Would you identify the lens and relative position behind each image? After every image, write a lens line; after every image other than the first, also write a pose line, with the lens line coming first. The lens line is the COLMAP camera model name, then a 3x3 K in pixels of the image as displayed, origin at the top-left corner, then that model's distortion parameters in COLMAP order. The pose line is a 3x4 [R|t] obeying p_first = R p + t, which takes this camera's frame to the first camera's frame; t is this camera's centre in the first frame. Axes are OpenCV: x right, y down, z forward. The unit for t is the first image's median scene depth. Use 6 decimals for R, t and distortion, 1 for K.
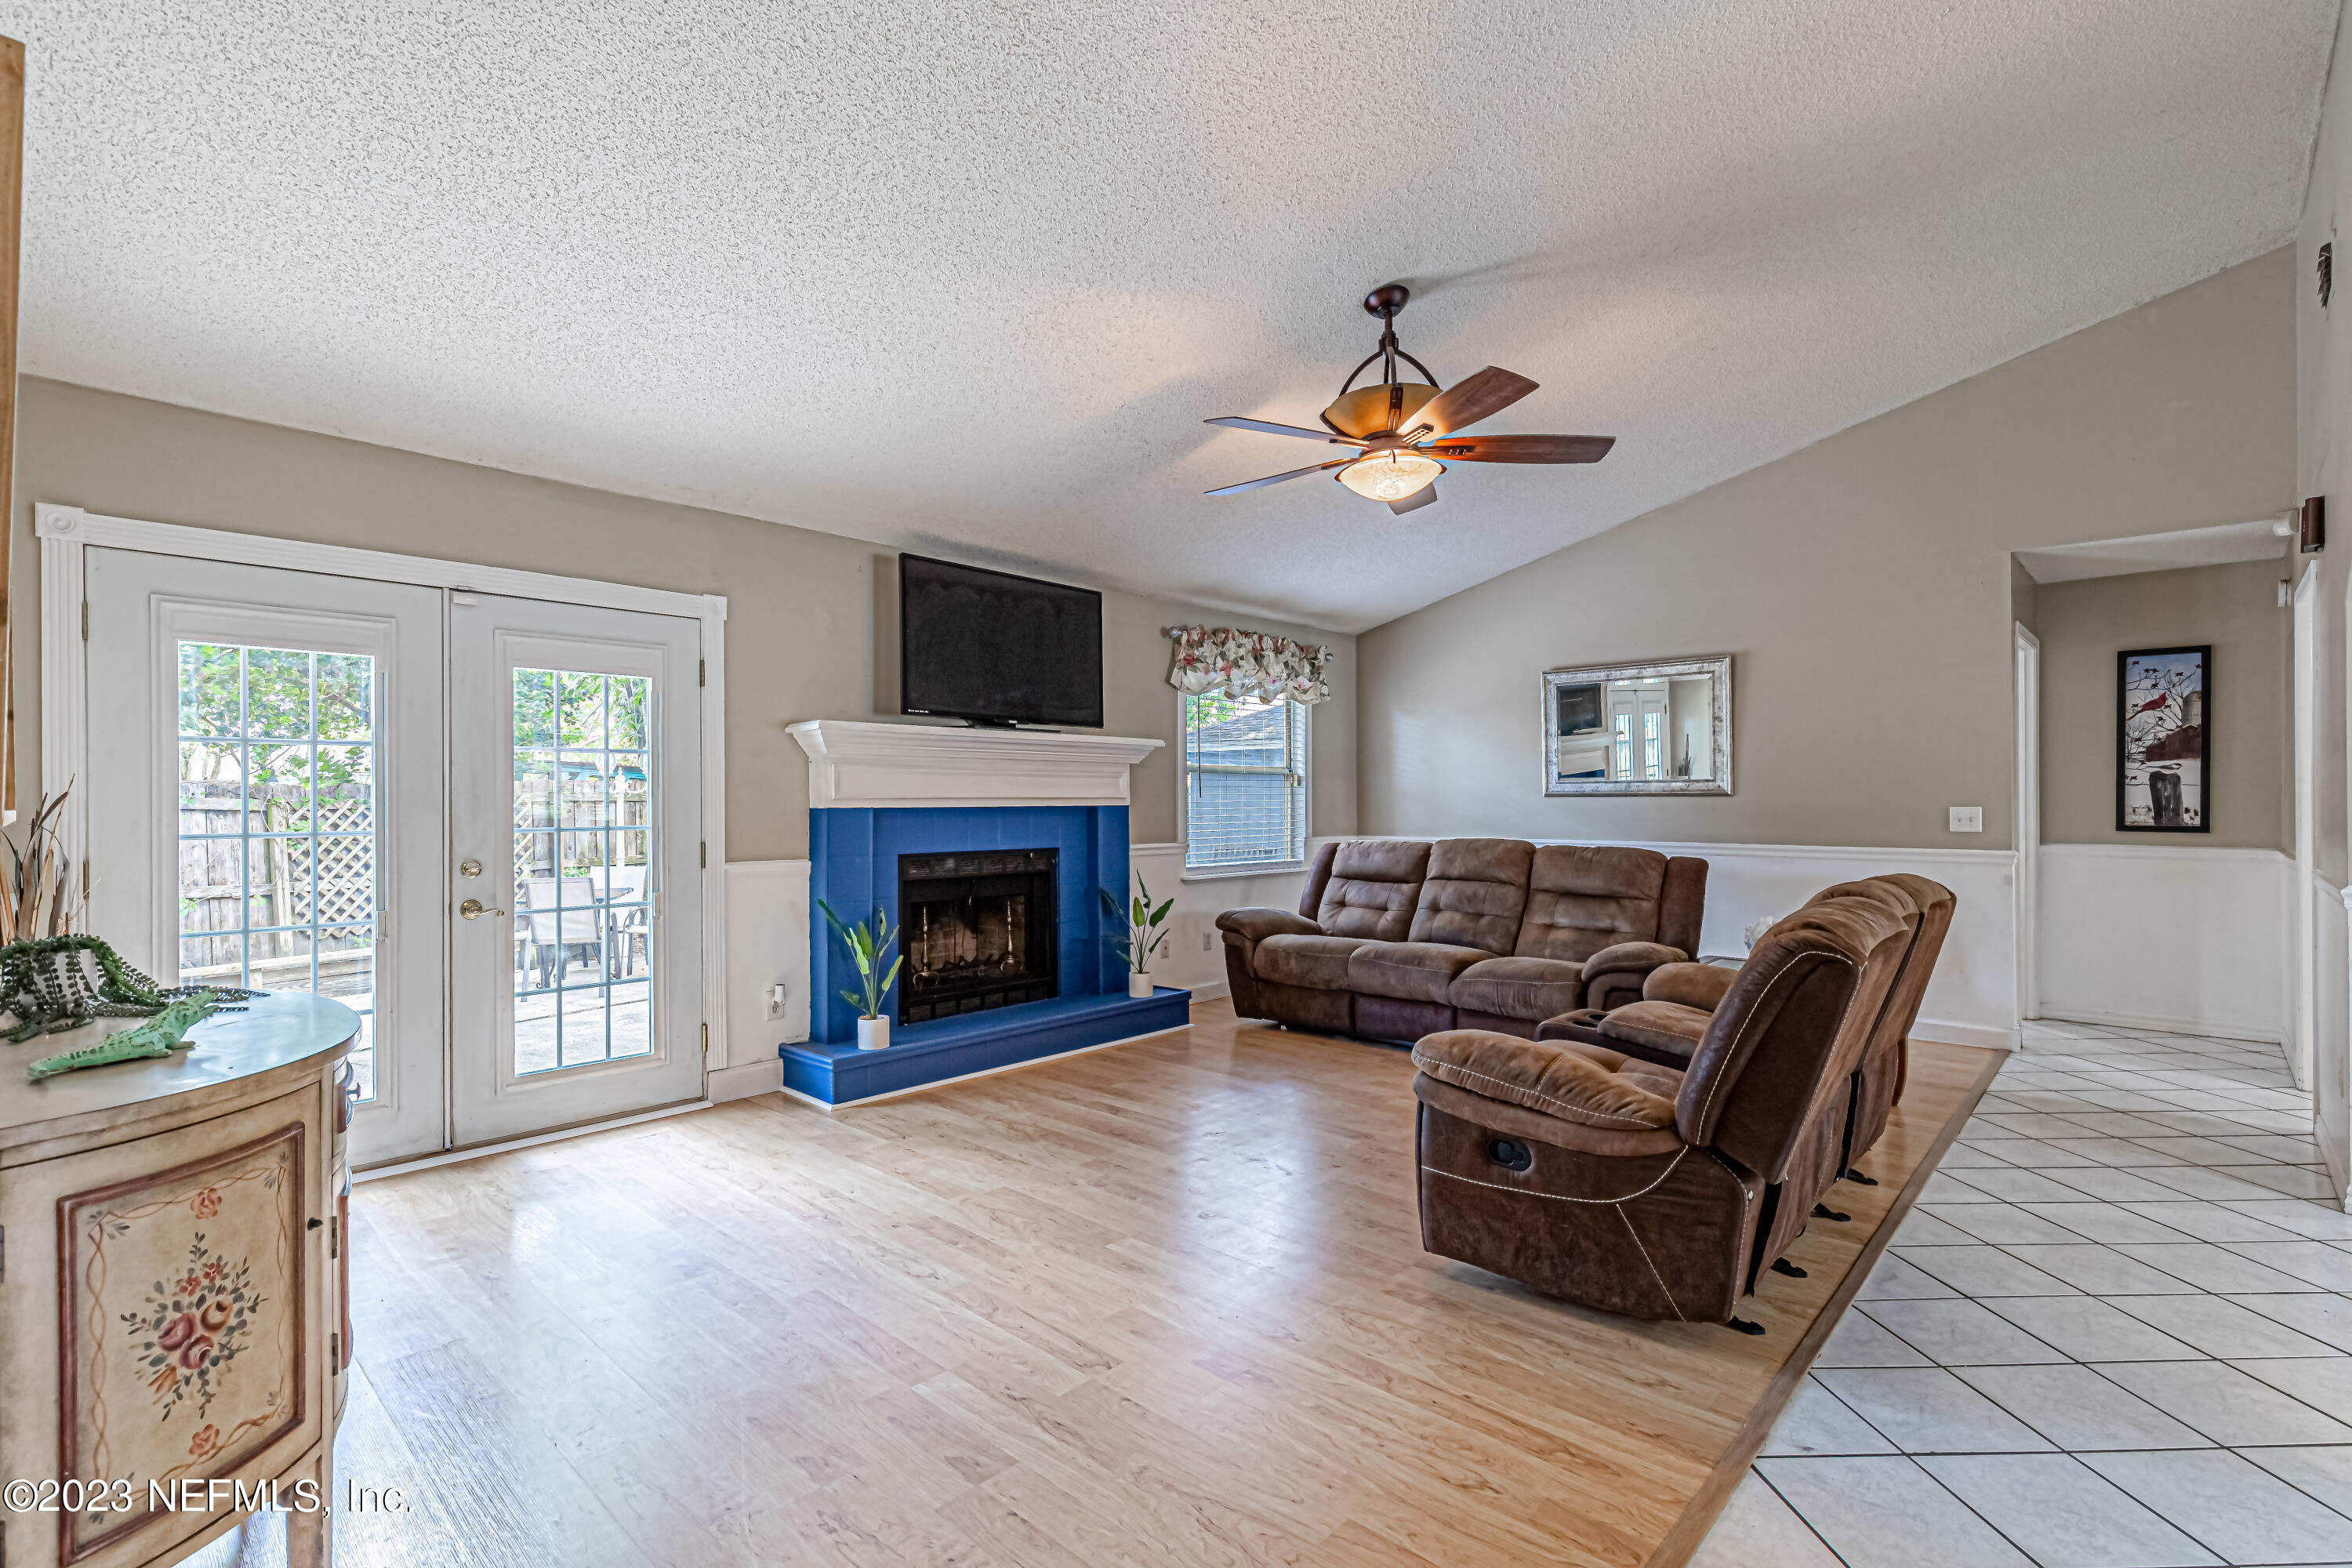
lens RADIAL K [[1070.9, 0, 1137.9], [0, 1070.9, 794.5], [0, 0, 1]] dist [0.005896, 0.000091]
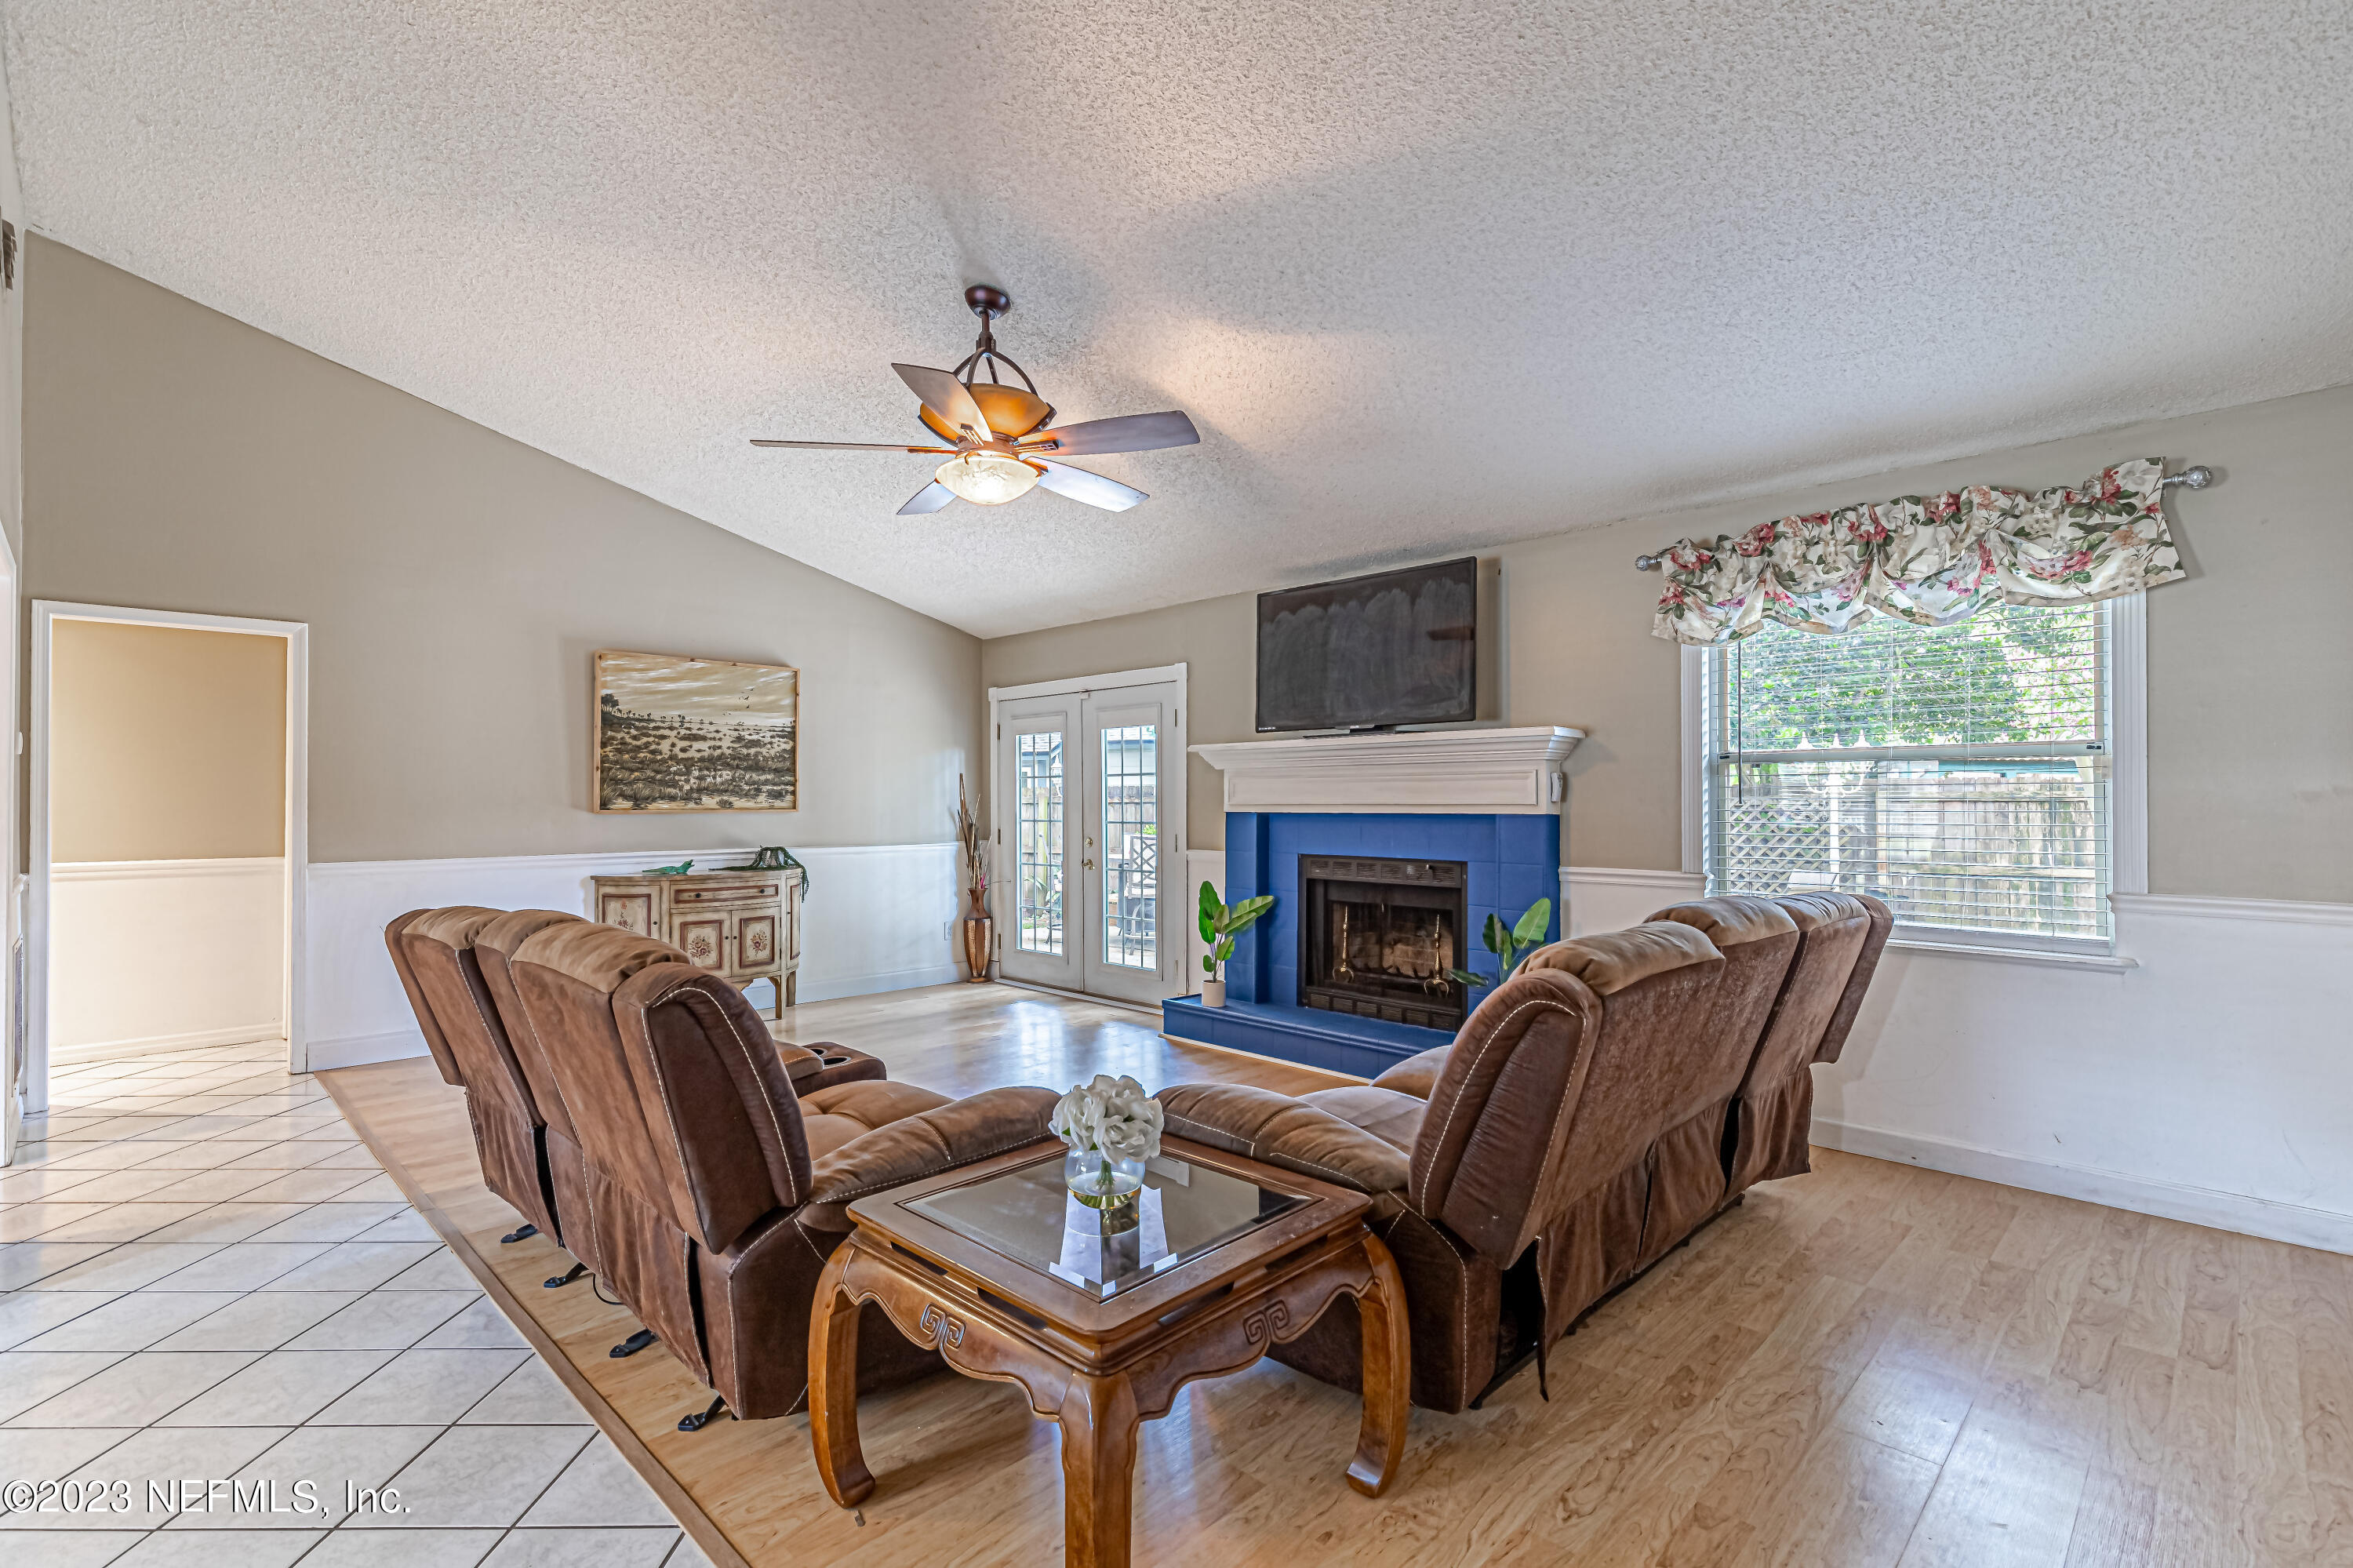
lens RADIAL K [[1056.7, 0, 1173.3], [0, 1056.7, 782.4], [0, 0, 1]] dist [0.007516, -0.000015]
pose [[-0.008291, -0.011937, -0.999894, 0.797349], [0.009768, 0.999880, -0.012018, -0.006533], [0.999918, -0.009867, -0.008173, 0.786661]]
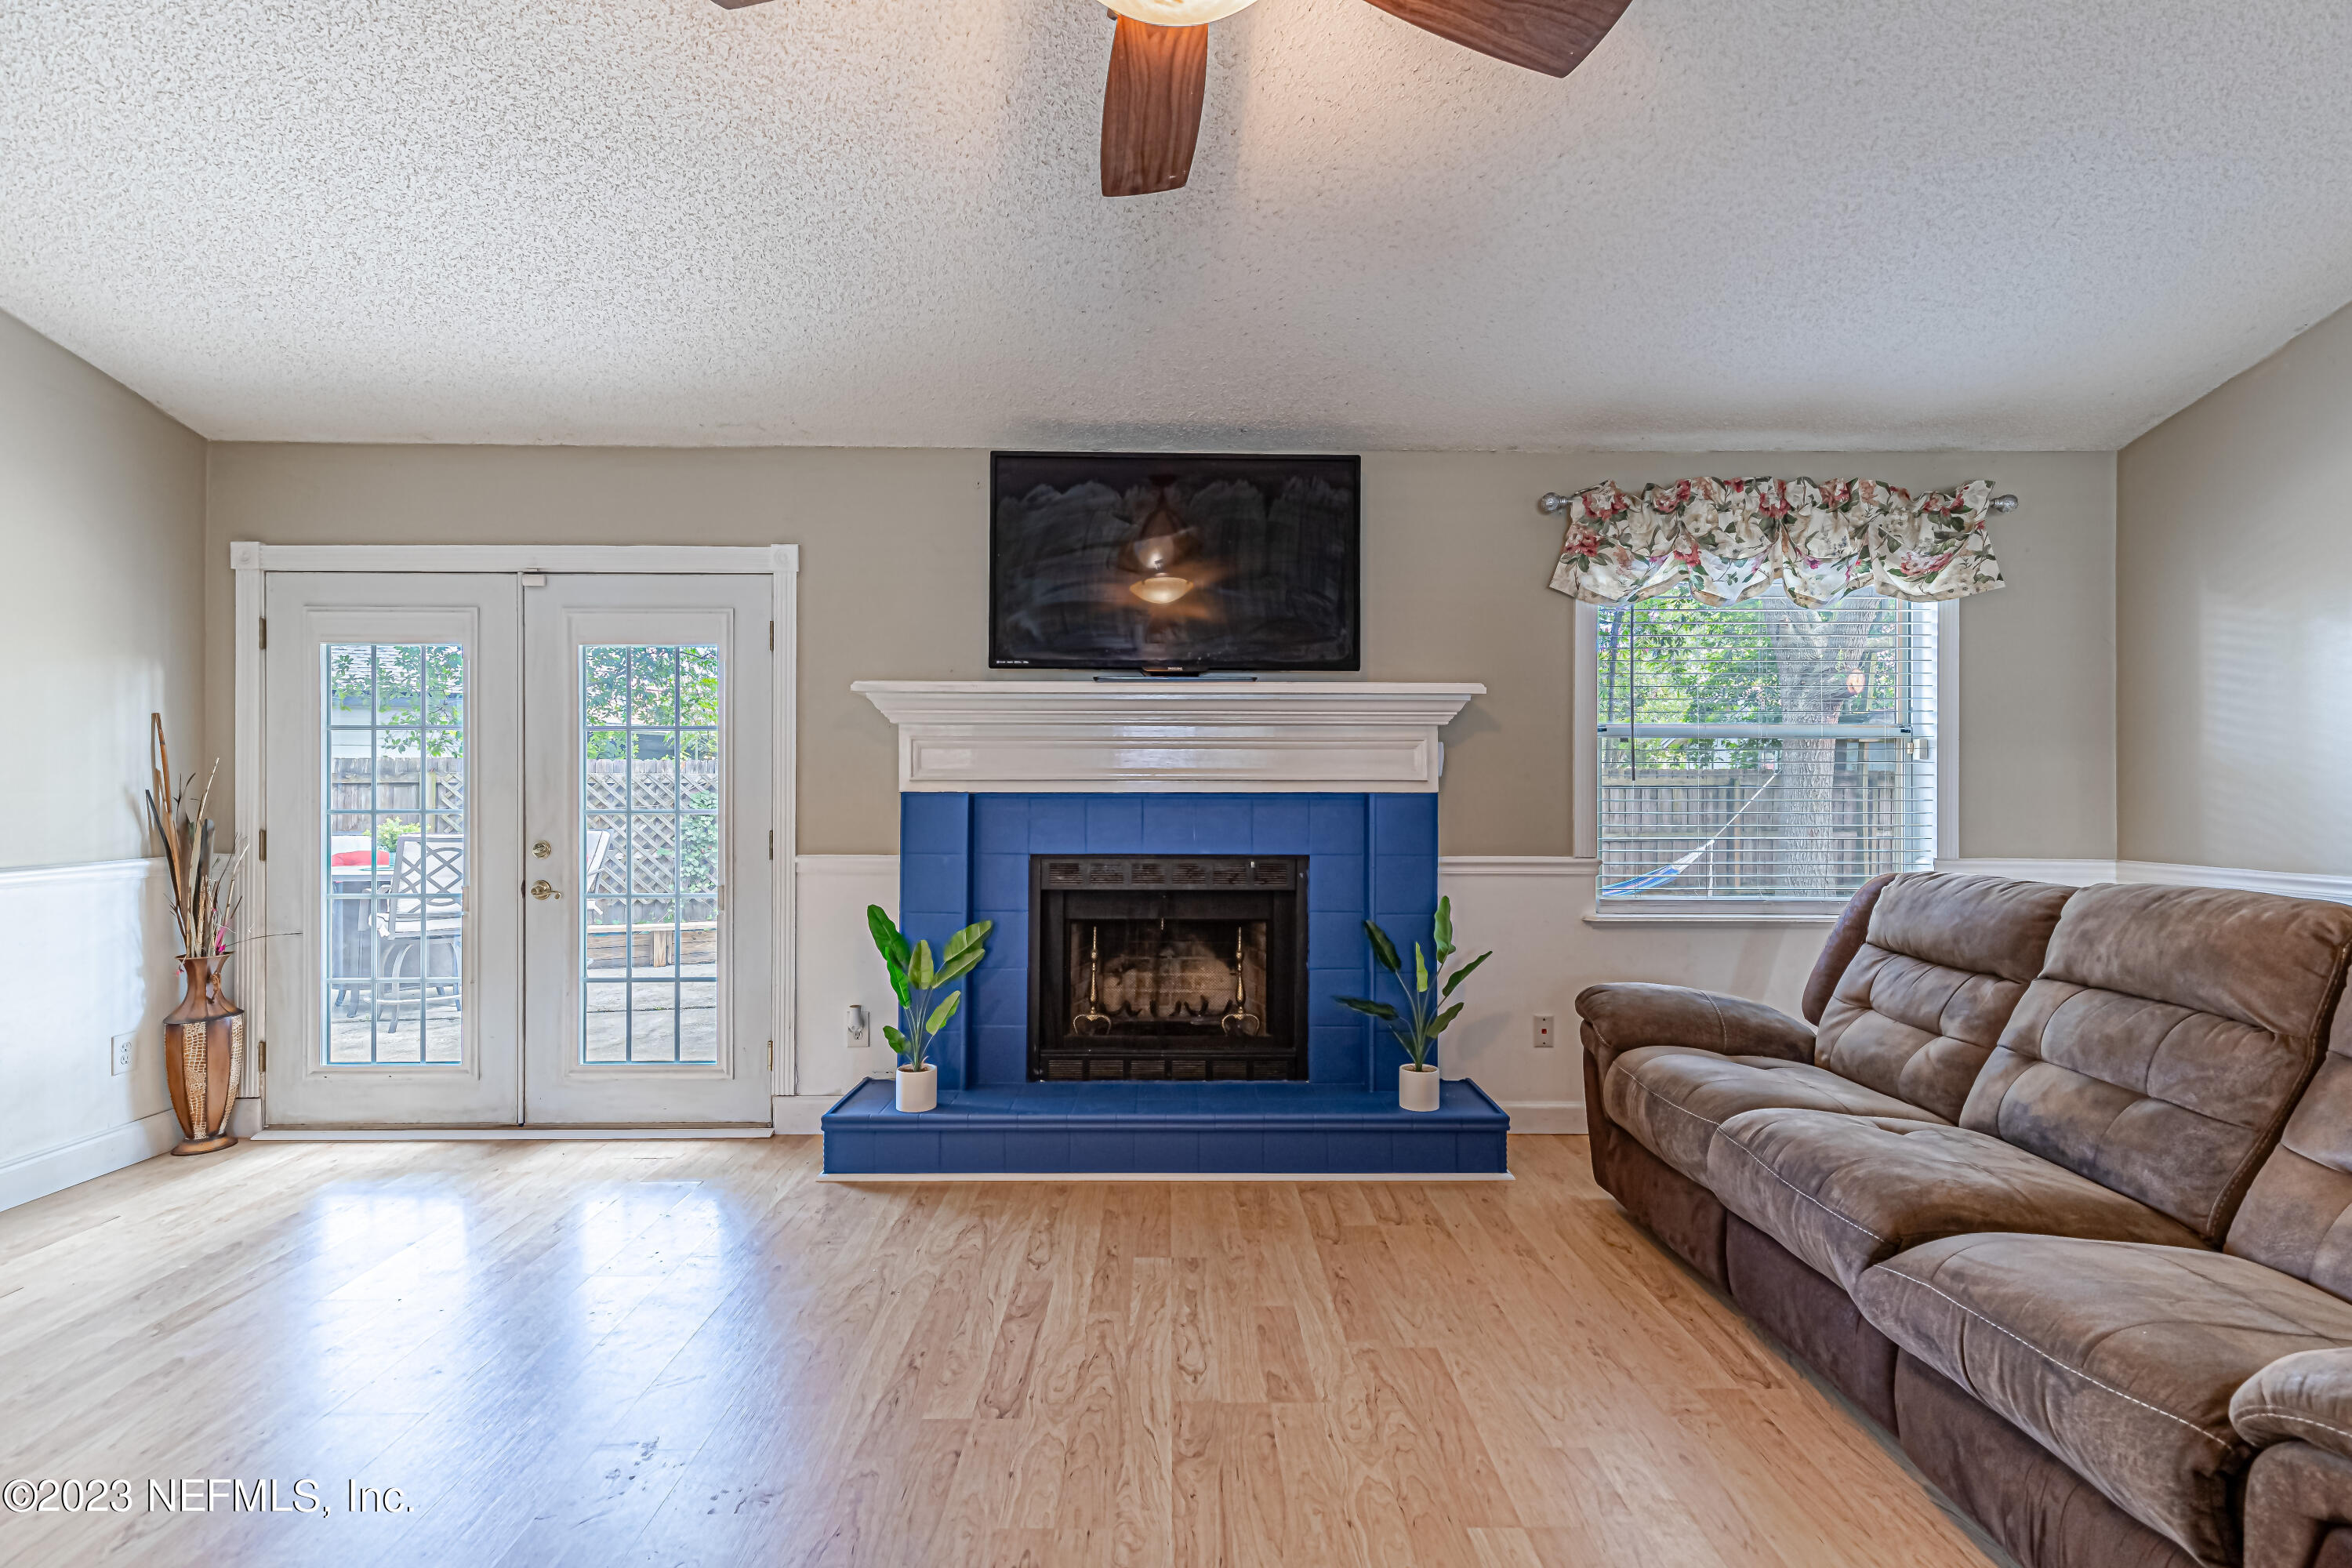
lens RADIAL K [[1056.2, 0, 1172.8], [0, 1056.2, 782.4], [0, 0, 1]] dist [0.007516, -0.000015]
pose [[0.706240, 0.002302, -0.707969, 0.336908], [0.000032, 0.999995, 0.003284, 0.002300], [0.707972, -0.002342, 0.706236, 0.488815]]
